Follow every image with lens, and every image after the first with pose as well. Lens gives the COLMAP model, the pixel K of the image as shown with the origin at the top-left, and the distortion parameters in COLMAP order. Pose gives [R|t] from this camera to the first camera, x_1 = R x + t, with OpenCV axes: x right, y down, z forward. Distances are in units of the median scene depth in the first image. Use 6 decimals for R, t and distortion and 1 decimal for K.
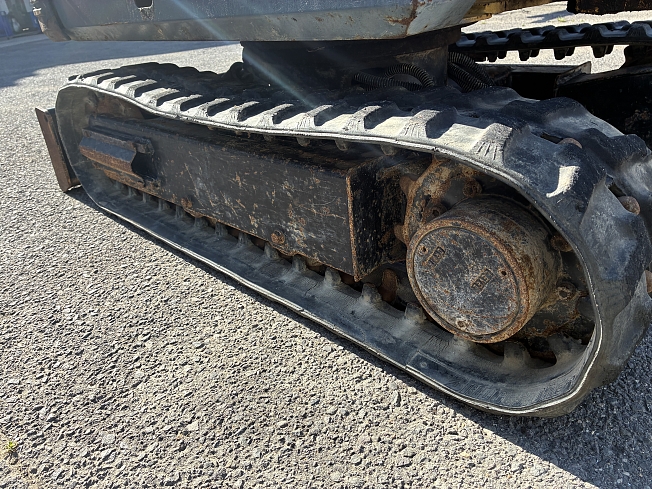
lens RADIAL K [[500.2, 0, 326.0], [0, 500.2, 244.5], [0, 0, 1]] dist [0.009062, 0.002218]
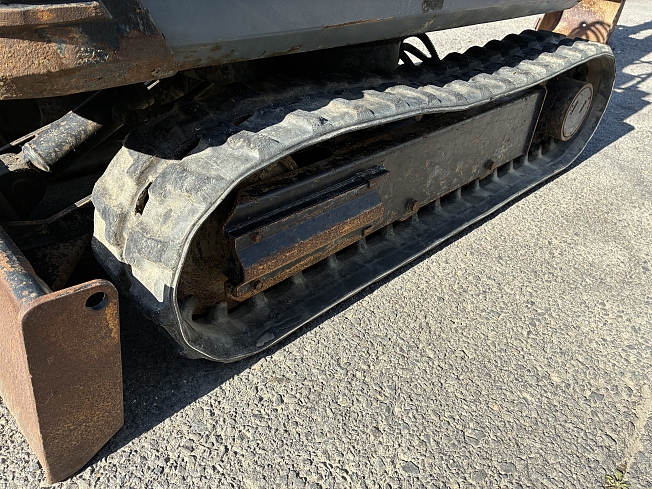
lens RADIAL K [[483.2, 0, 326.0], [0, 483.2, 244.5], [0, 0, 1]] dist [0.003297, 0.000936]
pose [[-0.007225, -0.478847, 0.877869, -1.097852], [0.372159, 0.813541, 0.446821, -0.484179], [-0.928141, 0.329935, 0.172330, 1.027002]]
